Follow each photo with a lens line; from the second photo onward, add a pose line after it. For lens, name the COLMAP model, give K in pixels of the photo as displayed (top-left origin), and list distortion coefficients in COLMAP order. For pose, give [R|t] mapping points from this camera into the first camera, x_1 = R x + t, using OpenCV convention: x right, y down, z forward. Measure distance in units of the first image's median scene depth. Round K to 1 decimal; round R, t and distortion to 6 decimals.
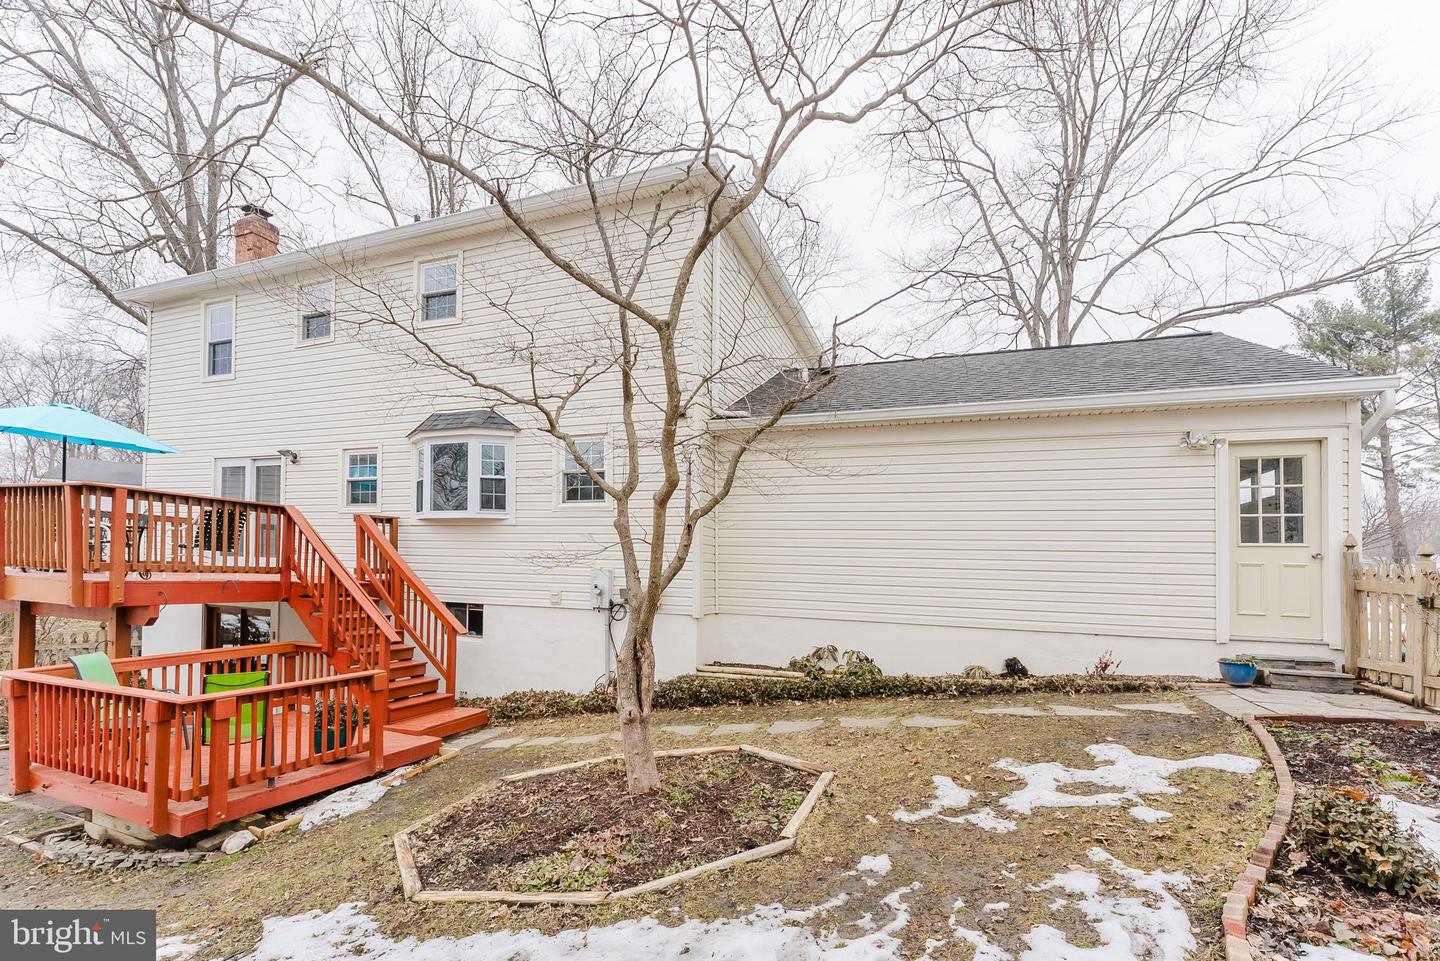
lens RADIAL K [[583.2, 0, 722.9], [0, 583.2, 480.7], [0, 0, 1]] dist [0.003463, -0.000118]
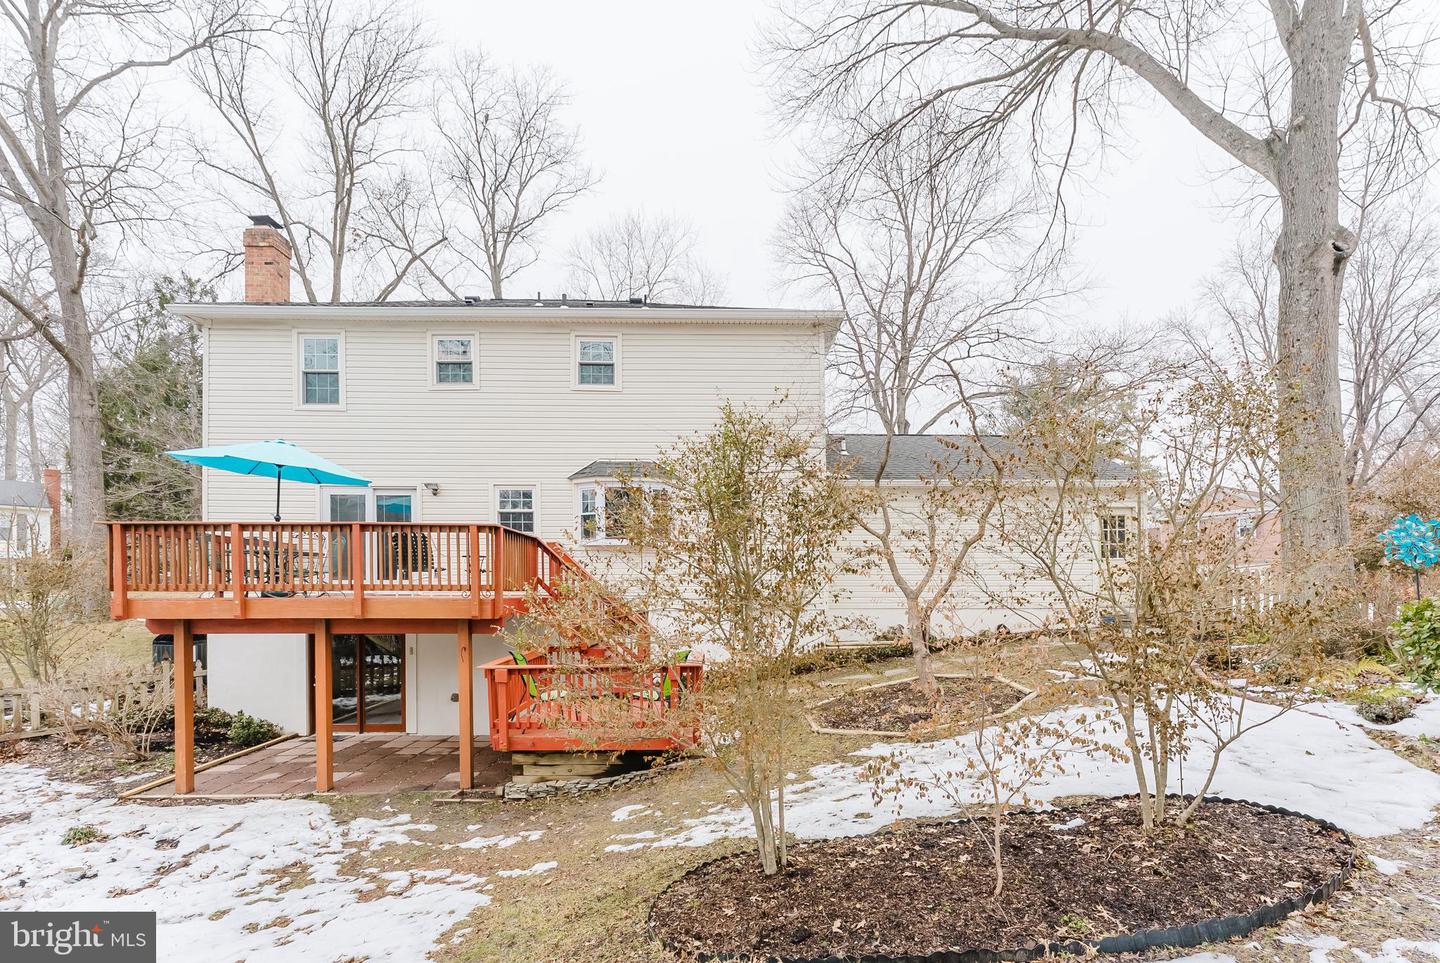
lens RADIAL K [[583.2, 0, 714.8], [0, 583.2, 484.8], [0, 0, 1]] dist [0.003463, -0.000118]
pose [[0.935646, 0.030715, 0.351601, -0.650006], [-0.026373, 0.999505, -0.017134, -0.045745], [-0.351954, 0.006759, 0.935993, -0.243948]]
